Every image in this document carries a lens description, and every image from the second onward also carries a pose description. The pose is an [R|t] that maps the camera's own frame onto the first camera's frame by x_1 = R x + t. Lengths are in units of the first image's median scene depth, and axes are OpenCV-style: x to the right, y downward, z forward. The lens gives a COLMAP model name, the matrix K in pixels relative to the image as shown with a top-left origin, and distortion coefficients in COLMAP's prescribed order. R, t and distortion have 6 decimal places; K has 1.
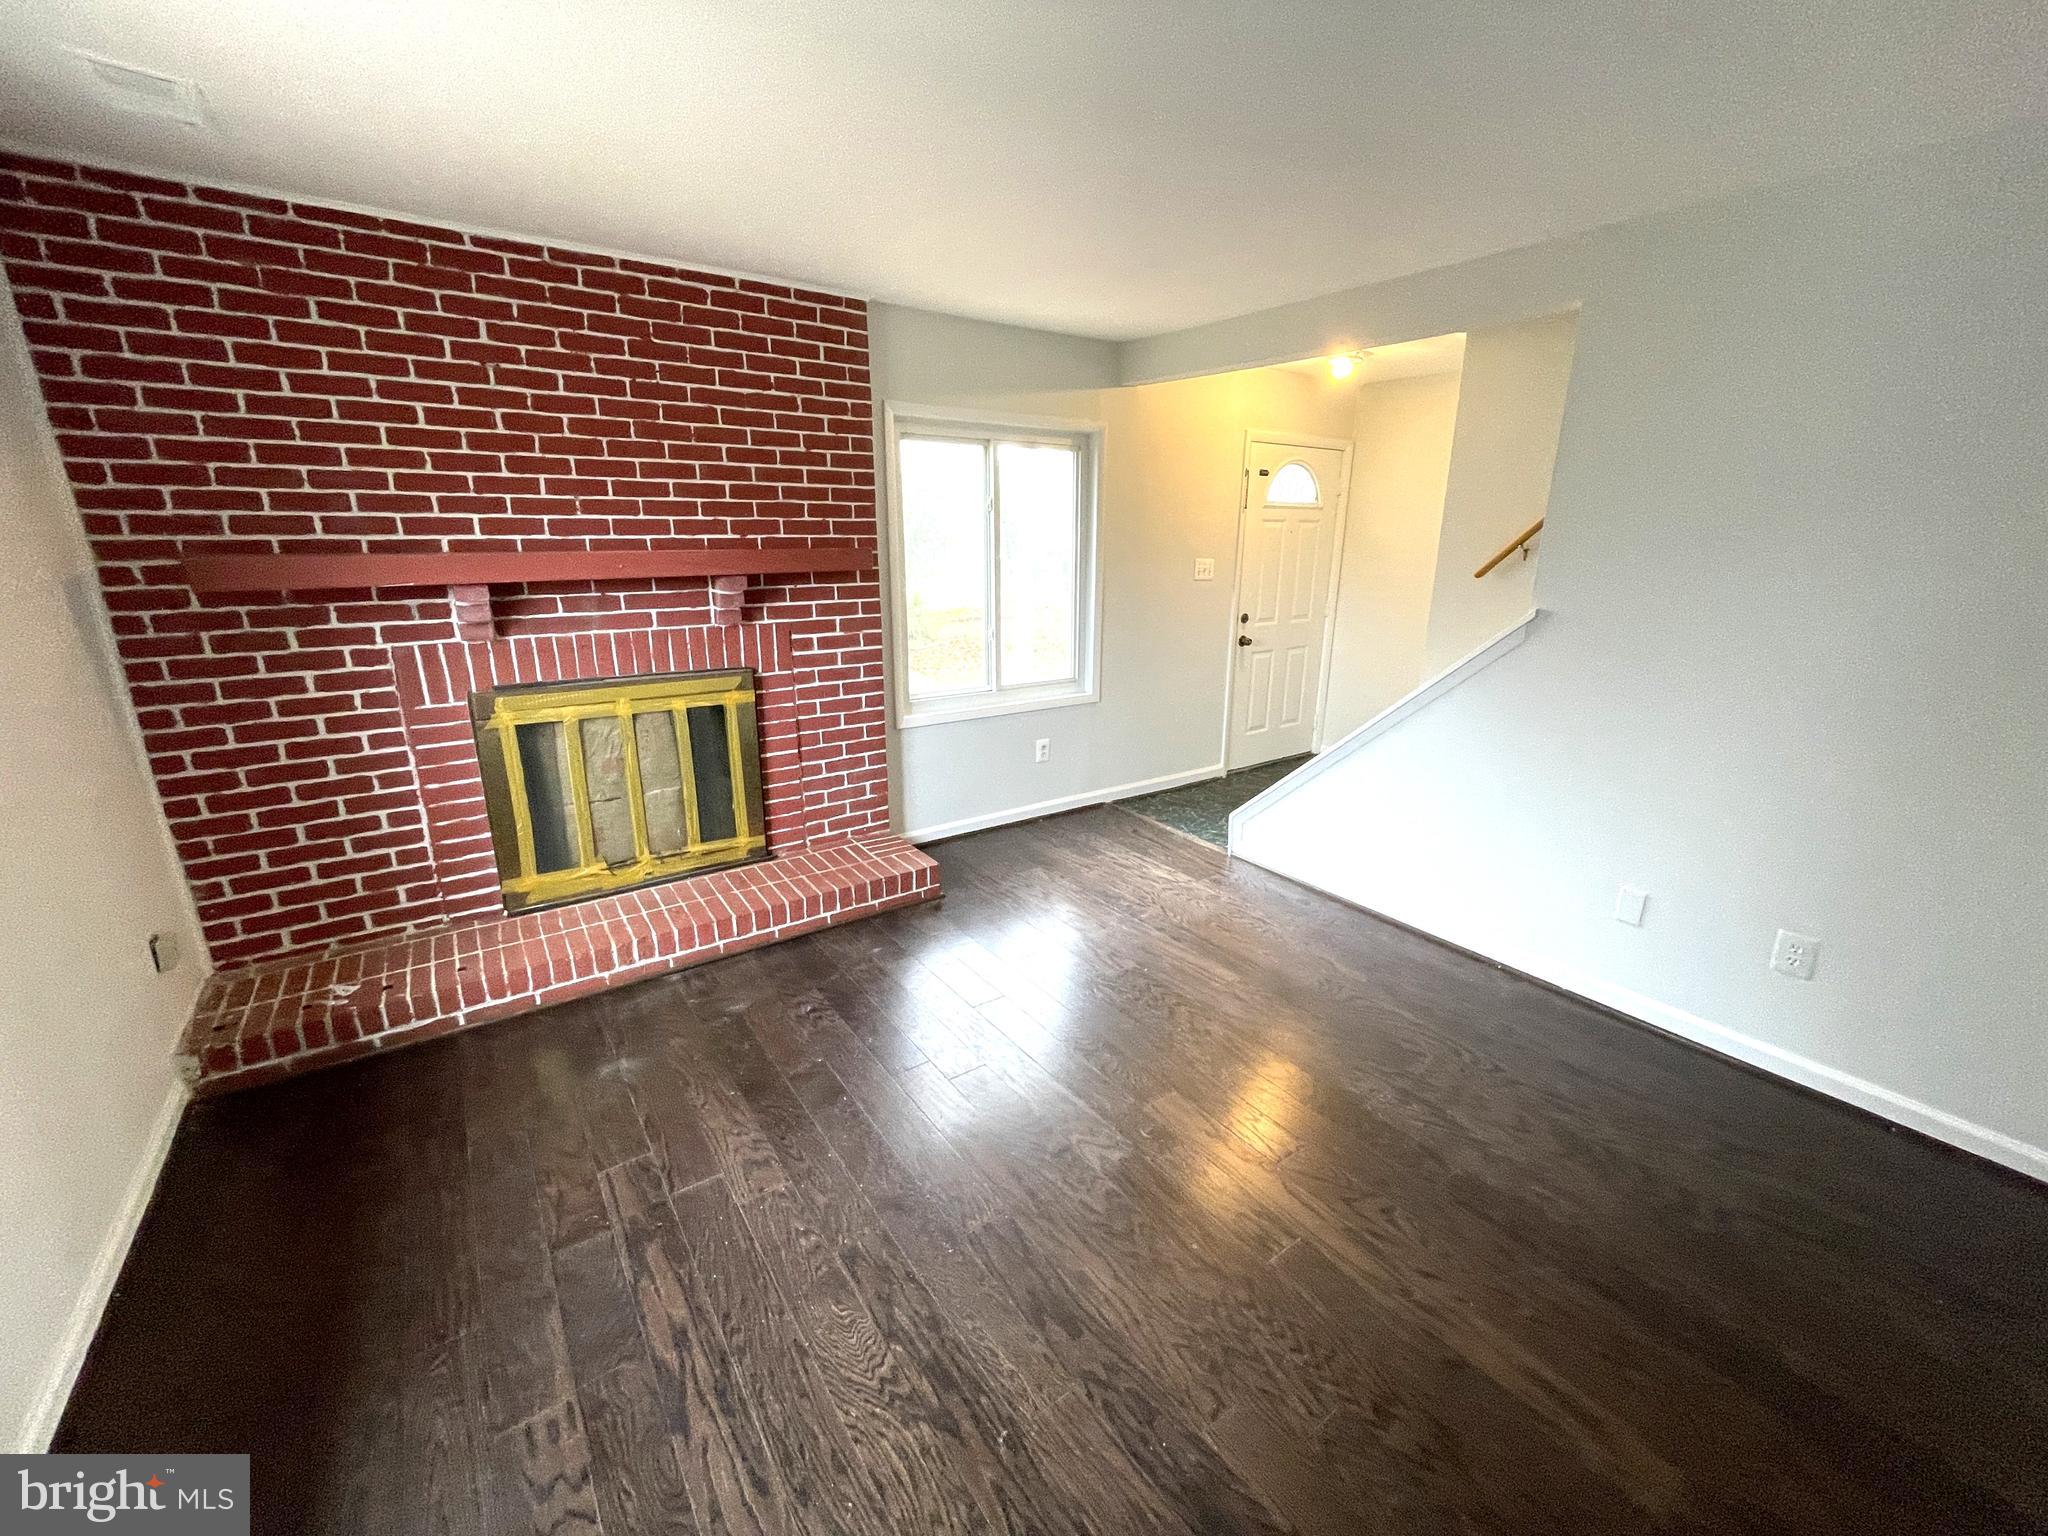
lens RADIAL K [[821.8, 0, 1047.9], [0, 821.8, 760.2], [0, 0, 1]] dist [-0.001717, -0.000299]
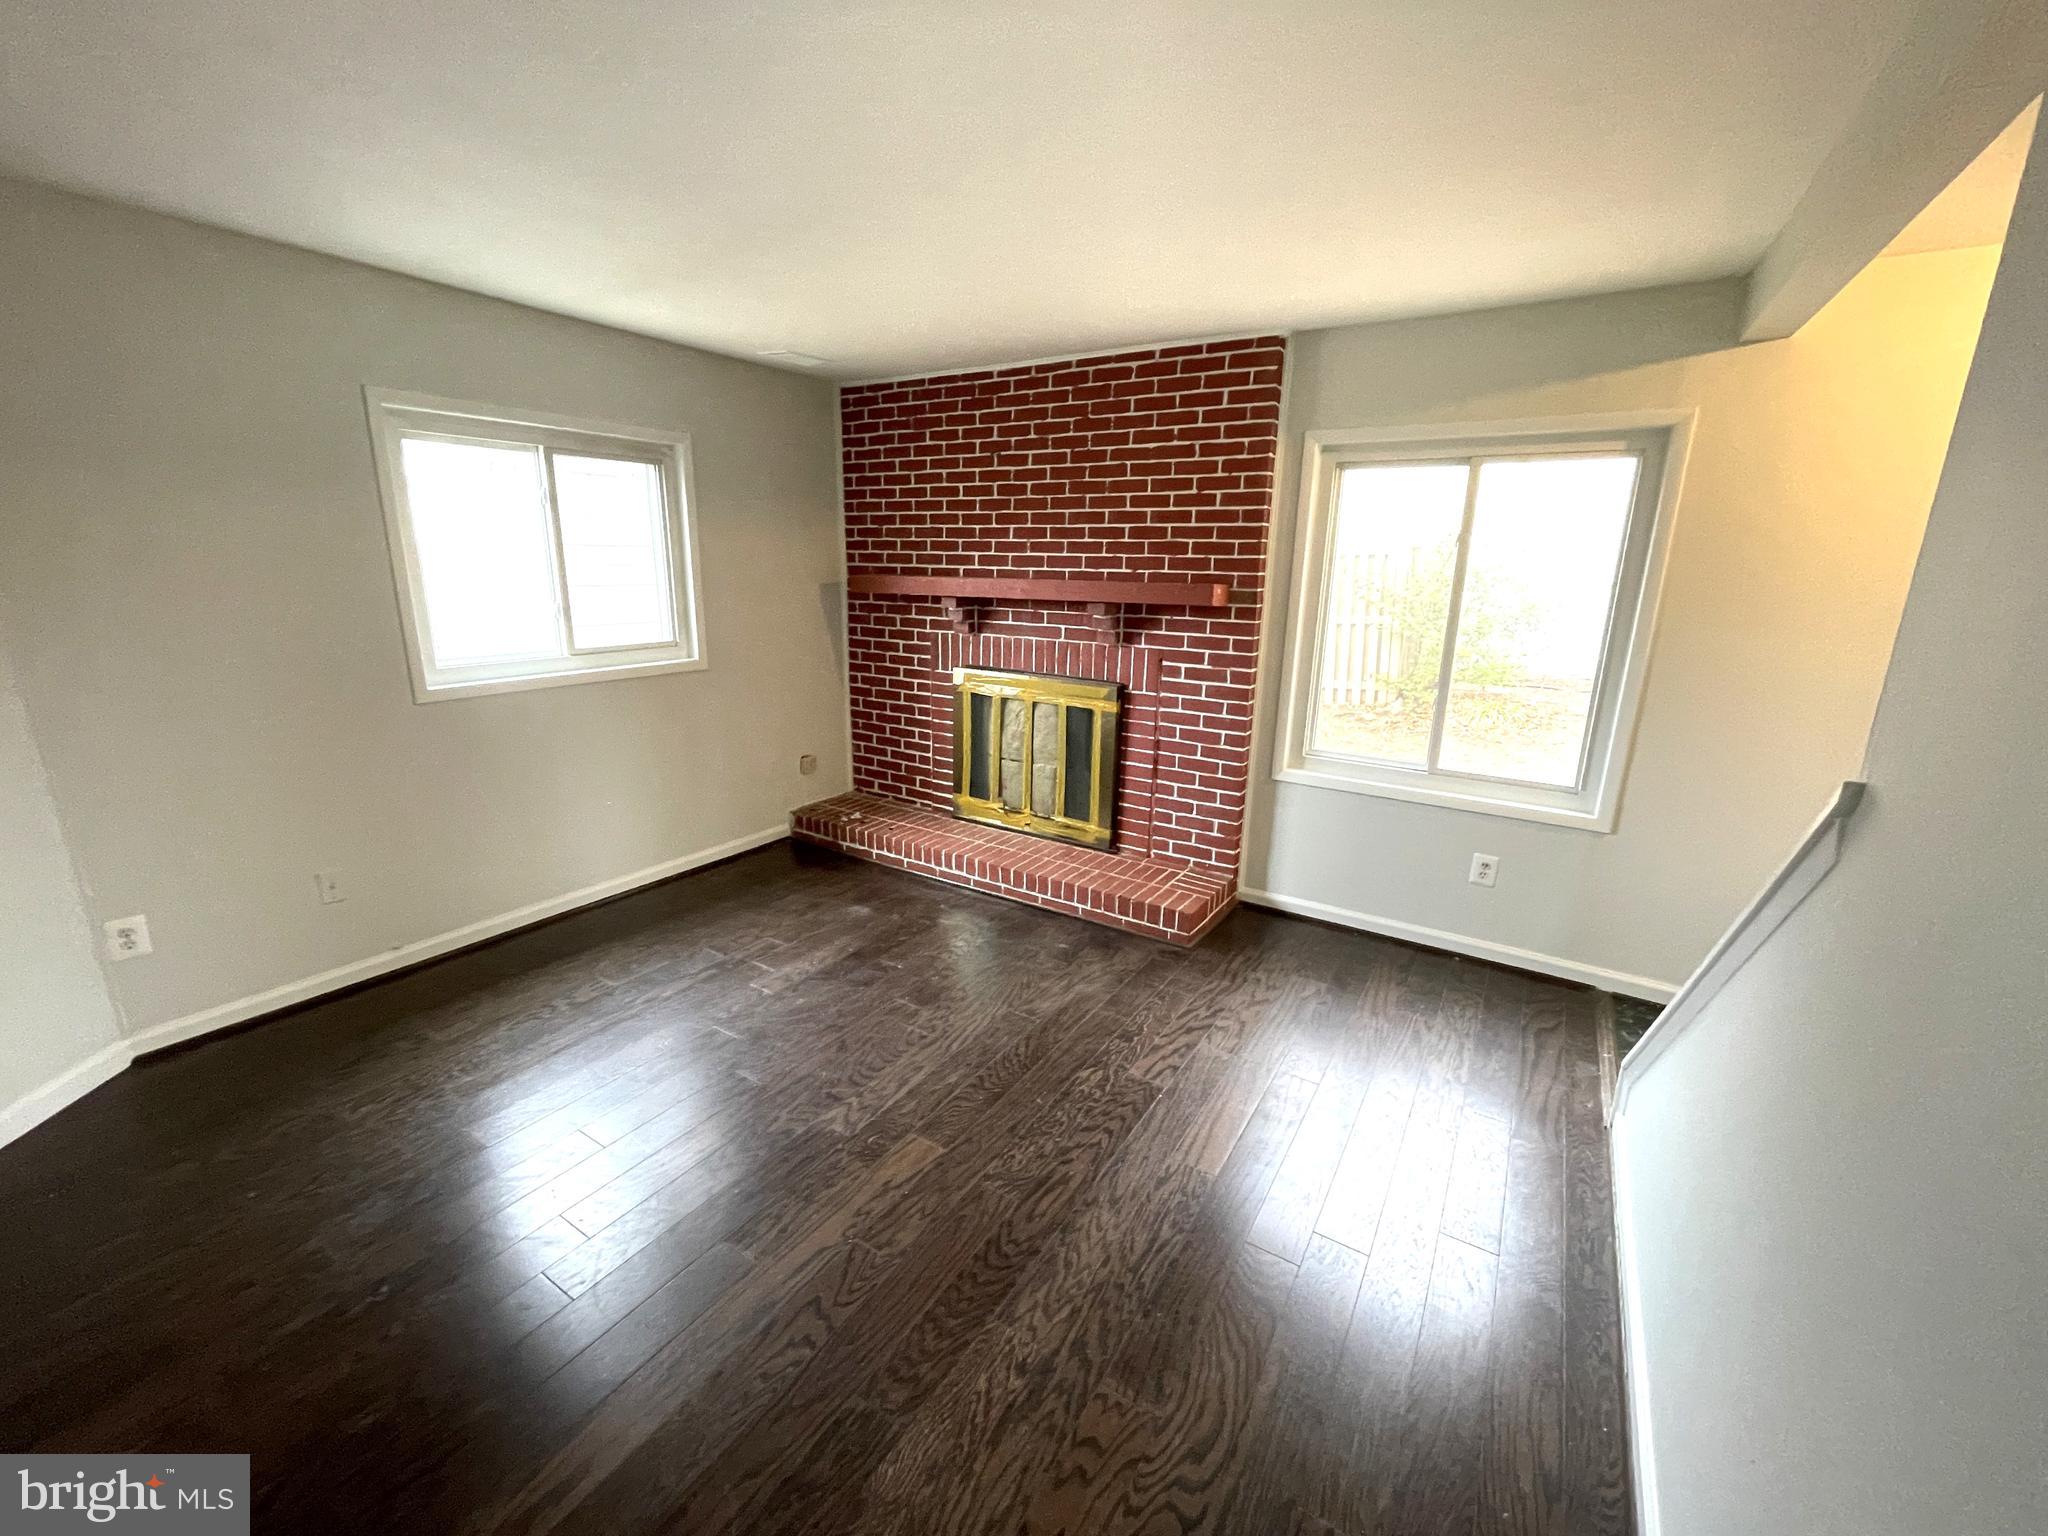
lens RADIAL K [[821.8, 0, 1024.9], [0, 821.8, 757.3], [0, 0, 1]] dist [-0.001717, -0.000299]
pose [[0.375436, 0.217418, -0.900987, 0.712516], [-0.267414, 0.956168, 0.119304, -0.126960], [0.887433, 0.196145, 0.417120, 0.464418]]
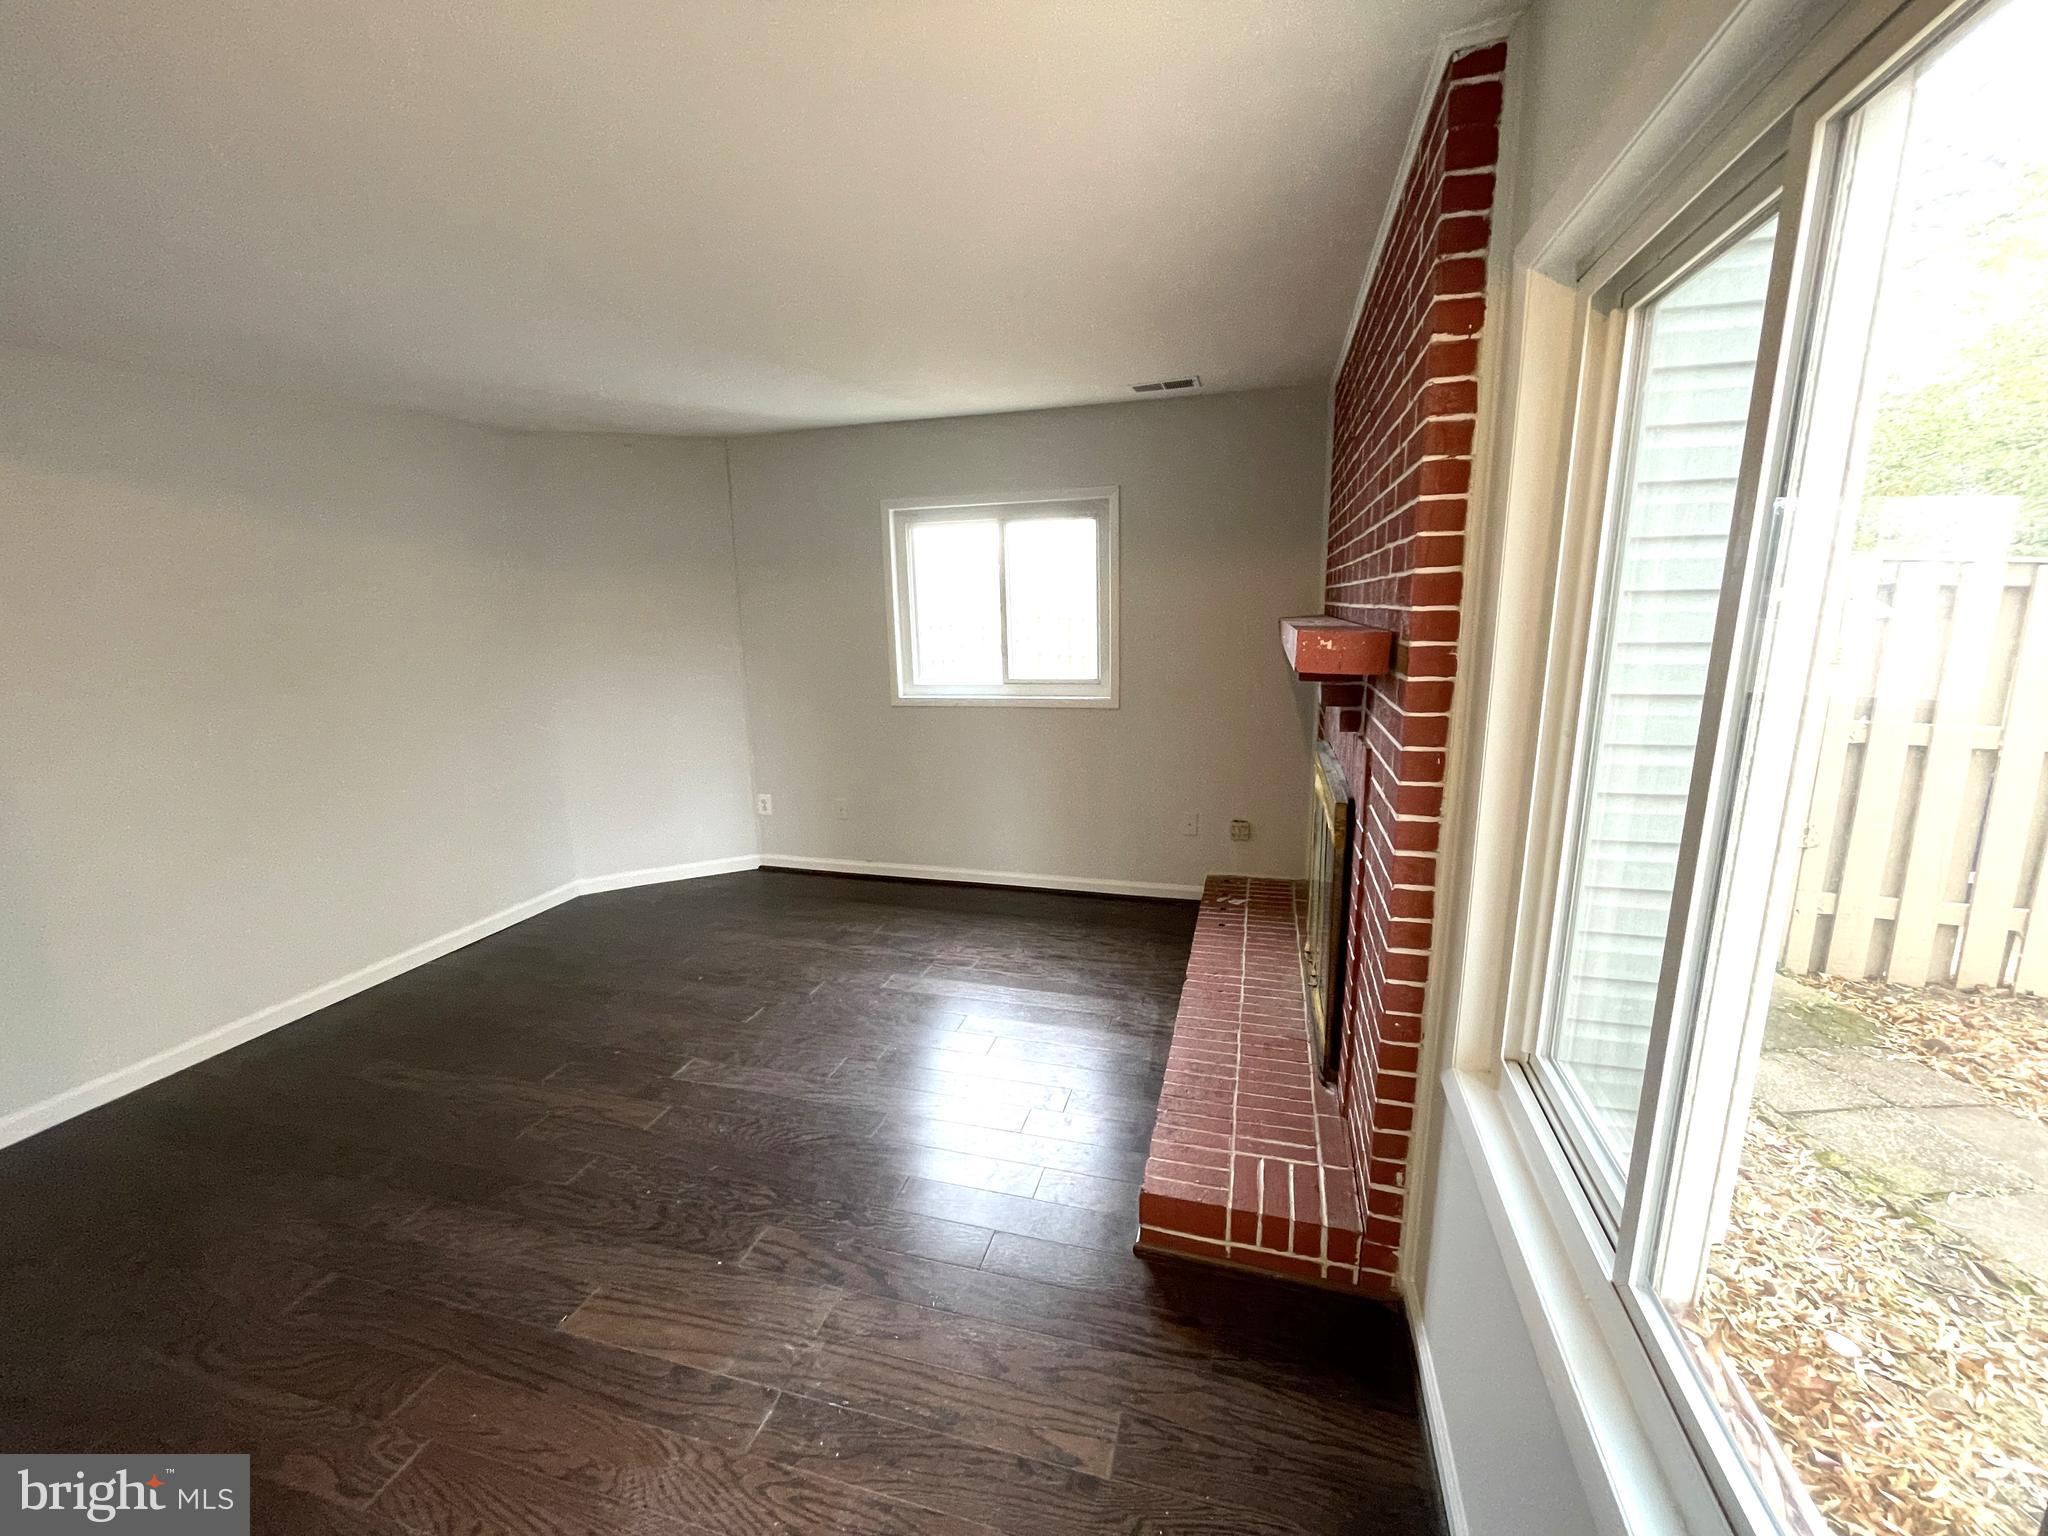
lens RADIAL K [[821.8, 0, 1055.2], [0, 821.8, 781.3], [0, 0, 1]] dist [-0.001717, -0.000299]
pose [[-0.764294, 0.144219, -0.628535, 0.260283], [-0.165074, 0.898443, 0.406879, -0.397336], [0.623383, 0.414730, -0.662868, 1.416632]]
